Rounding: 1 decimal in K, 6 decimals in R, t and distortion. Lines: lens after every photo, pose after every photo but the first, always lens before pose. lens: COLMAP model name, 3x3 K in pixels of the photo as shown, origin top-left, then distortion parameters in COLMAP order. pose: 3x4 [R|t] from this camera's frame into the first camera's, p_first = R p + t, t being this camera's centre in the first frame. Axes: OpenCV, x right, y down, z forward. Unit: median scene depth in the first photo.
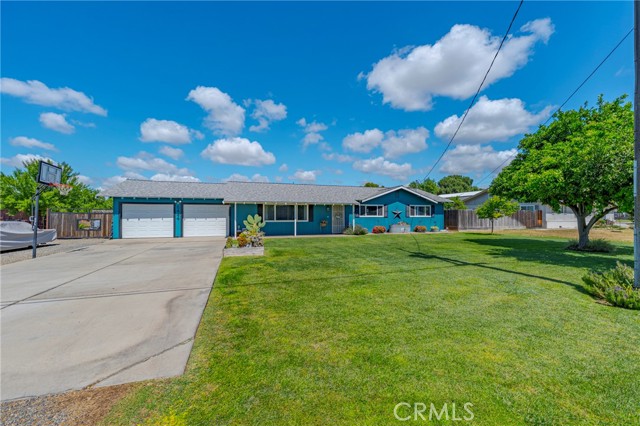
lens RADIAL K [[253.4, 0, 320.0], [0, 253.4, 213.0], [0, 0, 1]] dist [-0.001520, -0.000080]
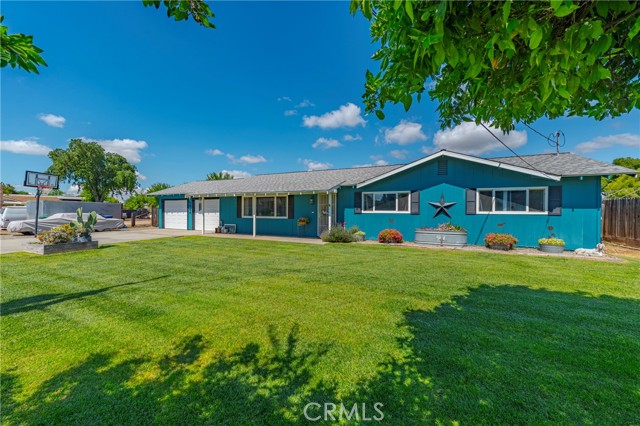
lens RADIAL K [[253.4, 0, 320.0], [0, 253.4, 213.0], [0, 0, 1]] dist [-0.001520, -0.000080]
pose [[0.727519, 0.008146, -0.686039, 0.553396], [0.001065, 0.999915, 0.013002, 0.008767], [0.686087, -0.010190, 0.727448, 0.546980]]
